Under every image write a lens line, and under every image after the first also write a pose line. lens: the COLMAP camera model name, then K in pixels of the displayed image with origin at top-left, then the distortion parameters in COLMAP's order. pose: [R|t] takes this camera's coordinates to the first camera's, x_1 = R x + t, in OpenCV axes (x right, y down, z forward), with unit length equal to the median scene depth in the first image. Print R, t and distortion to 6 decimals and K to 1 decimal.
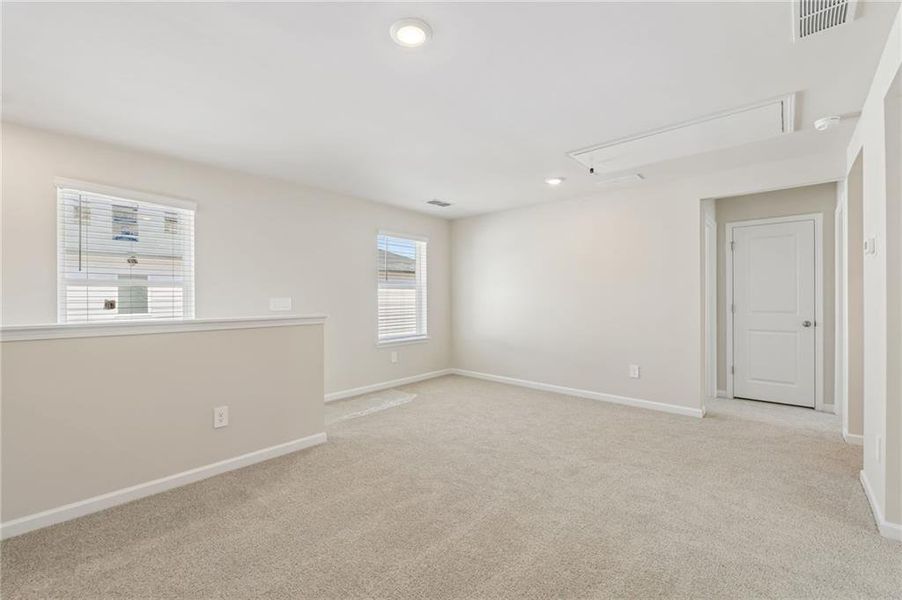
lens RADIAL K [[358.9, 0, 450.2], [0, 358.9, 299.0], [0, 0, 1]] dist [-0.009787, -0.000862]
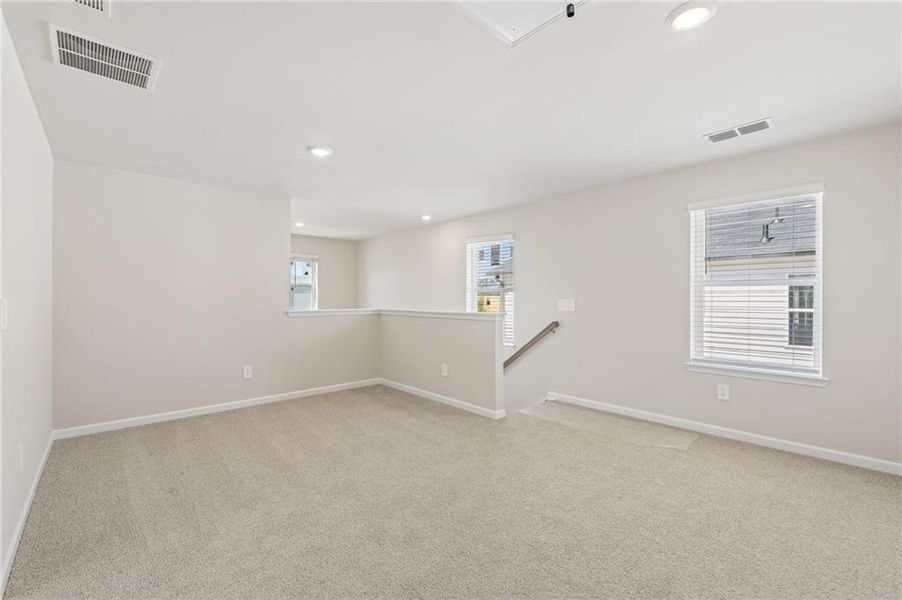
lens RADIAL K [[358.9, 0, 443.2], [0, 358.9, 298.1], [0, 0, 1]] dist [-0.009787, -0.000862]
pose [[-0.060550, 0.002172, -0.998163, 0.793554], [-0.000347, 0.999998, 0.002197, -0.010907], [0.998165, 0.000480, -0.060549, 0.823894]]
